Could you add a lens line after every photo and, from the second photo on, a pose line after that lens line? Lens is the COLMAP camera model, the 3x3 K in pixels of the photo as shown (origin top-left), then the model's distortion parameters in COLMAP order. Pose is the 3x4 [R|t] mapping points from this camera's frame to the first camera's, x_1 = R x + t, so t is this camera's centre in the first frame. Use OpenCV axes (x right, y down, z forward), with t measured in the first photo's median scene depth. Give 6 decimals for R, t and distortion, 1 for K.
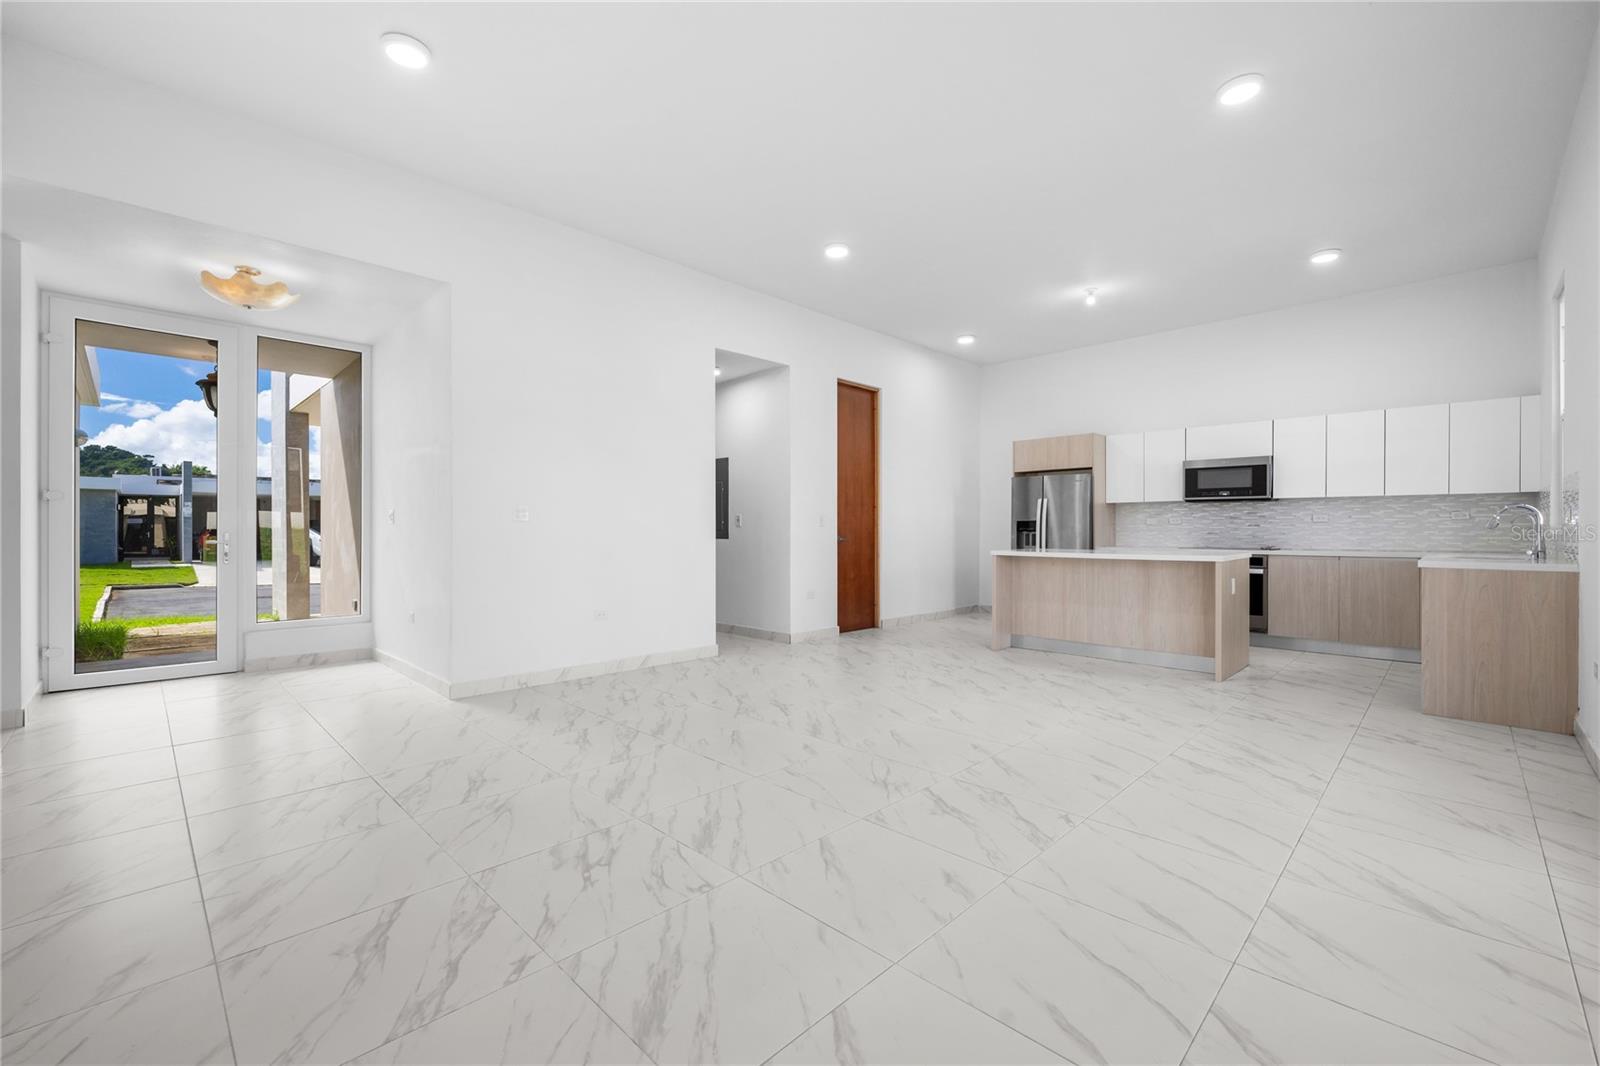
lens RADIAL K [[666.6, 0, 794.0], [0, 666.6, 528.4], [0, 0, 1]] dist [-0.002510, 0.000273]
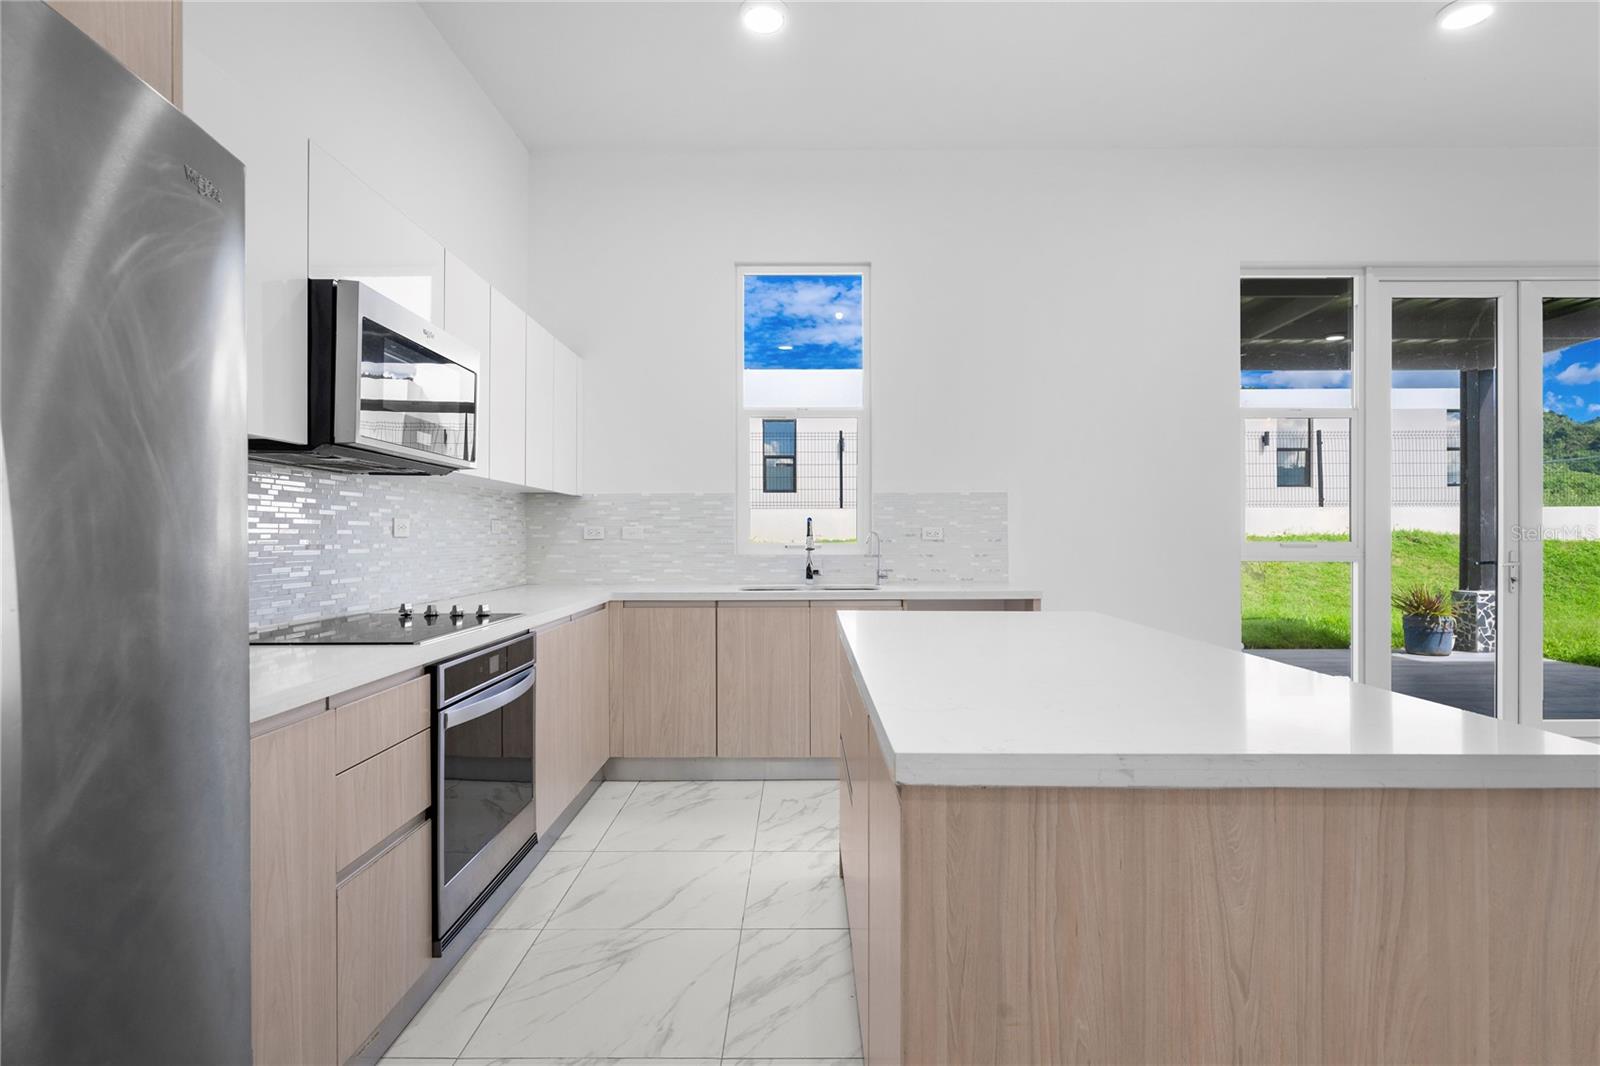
lens RADIAL K [[805.5, 0, 803.7], [0, 805.5, 530.0], [0, 0, 1]] dist [-0.001410, -0.001239]
pose [[-0.704434, 0.005709, 0.709746, 0.294447], [-0.000131, 0.999967, -0.008174, -0.010176], [-0.709769, -0.005851, -0.704410, 1.218062]]
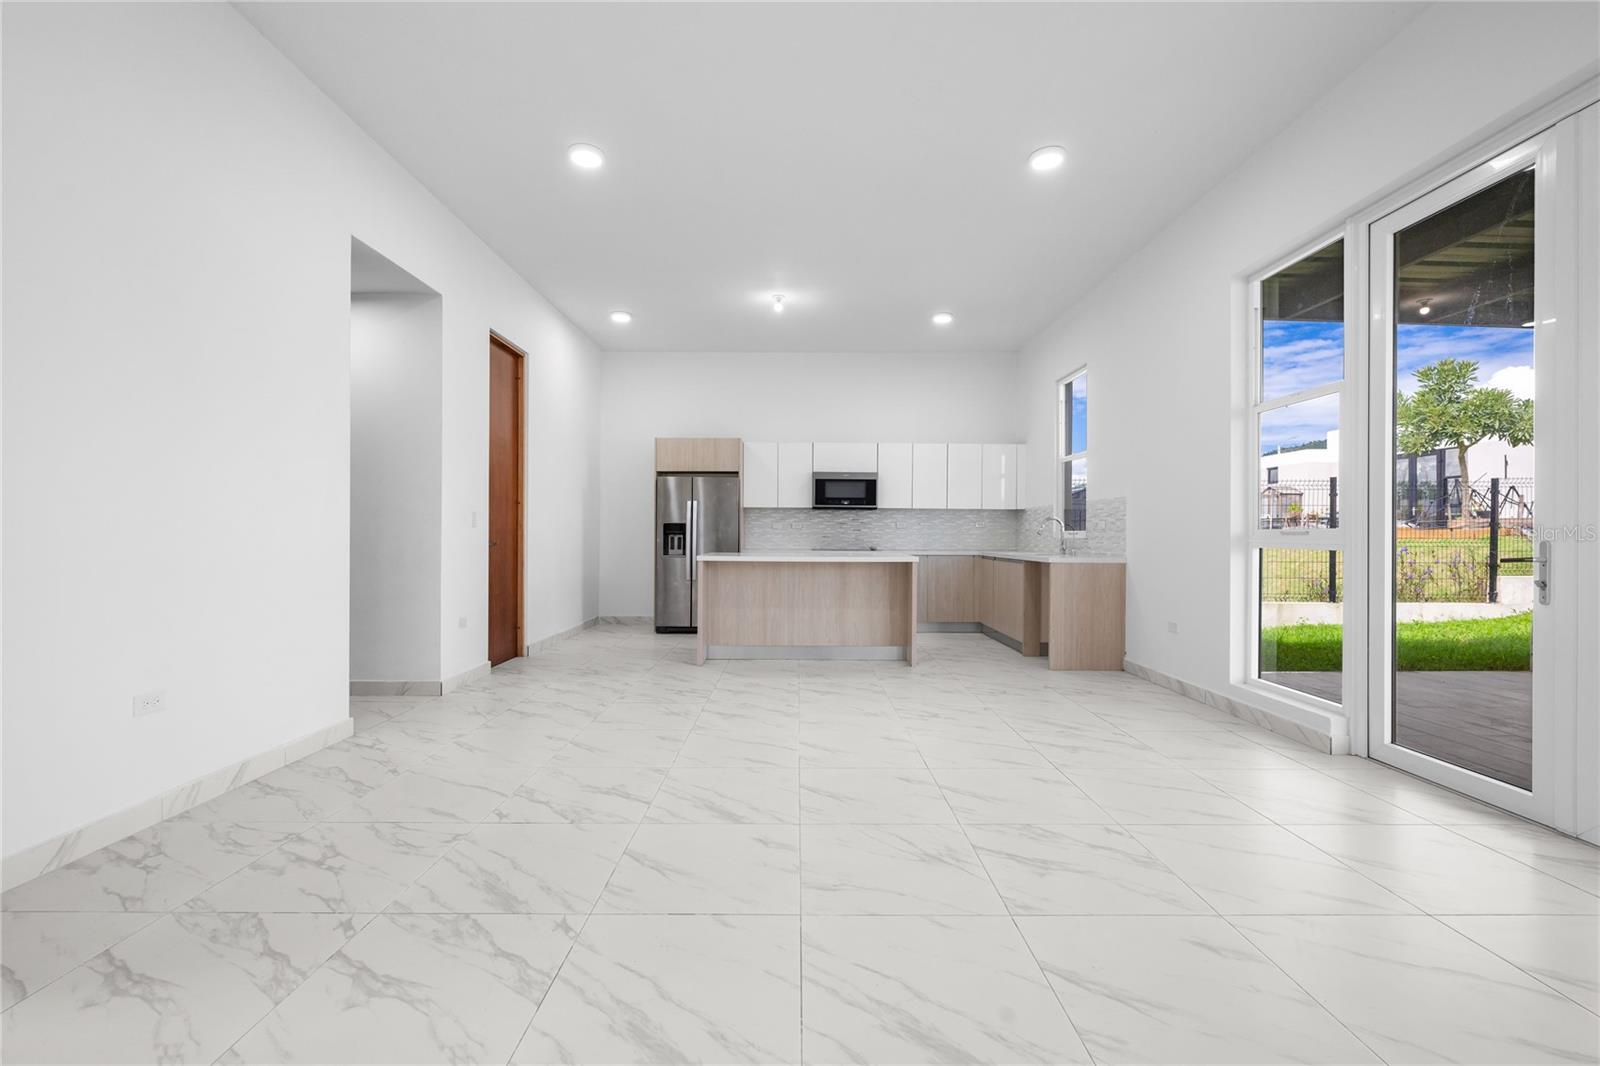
lens RADIAL K [[666.6, 0, 797.4], [0, 666.6, 528.8], [0, 0, 1]] dist [-0.002510, 0.000273]
pose [[0.705104, 0.009412, 0.709042, -0.250103], [-0.006944, 0.999956, -0.006369, 0.001317], [-0.709070, -0.000432, 0.705138, 0.262661]]
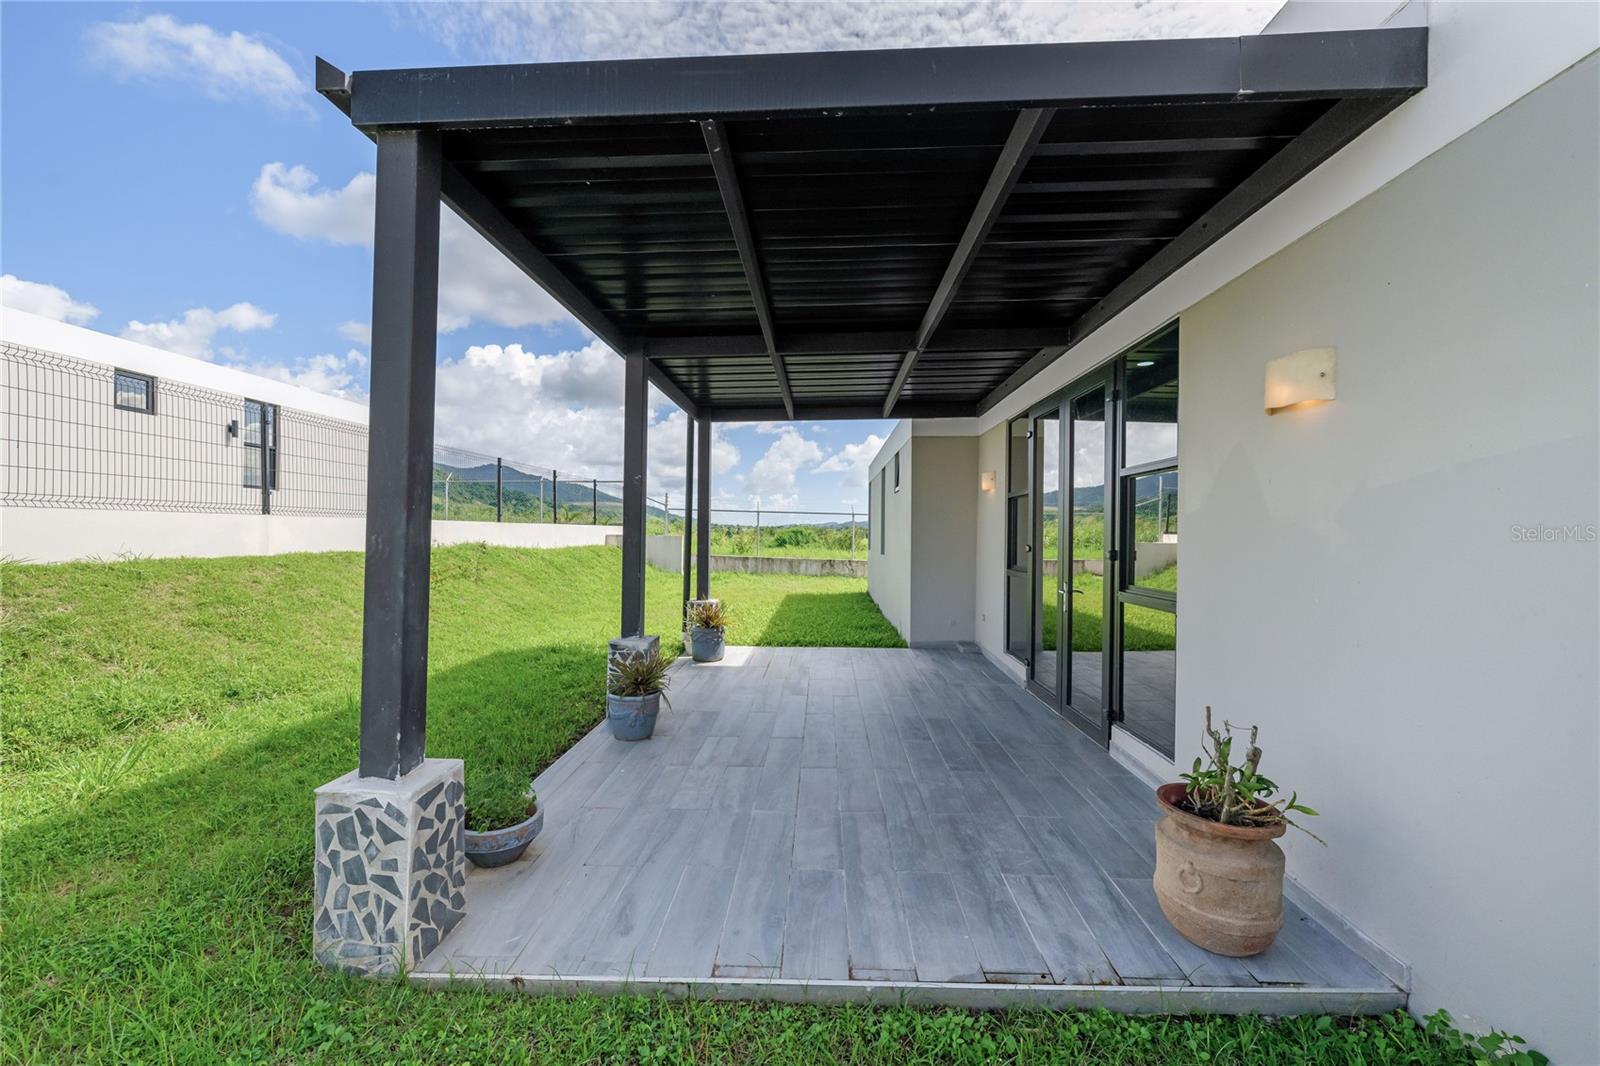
lens RADIAL K [[634.6, 0, 800.9], [0, 634.6, 530.4], [0, 0, 1]] dist [-0.000226, -0.000931]
pose [[-0.736881, -0.009494, -0.675955, 1.179785], [-0.007424, 0.999955, -0.005952, -0.056300], [0.675981, 0.000633, -0.736918, 0.588777]]
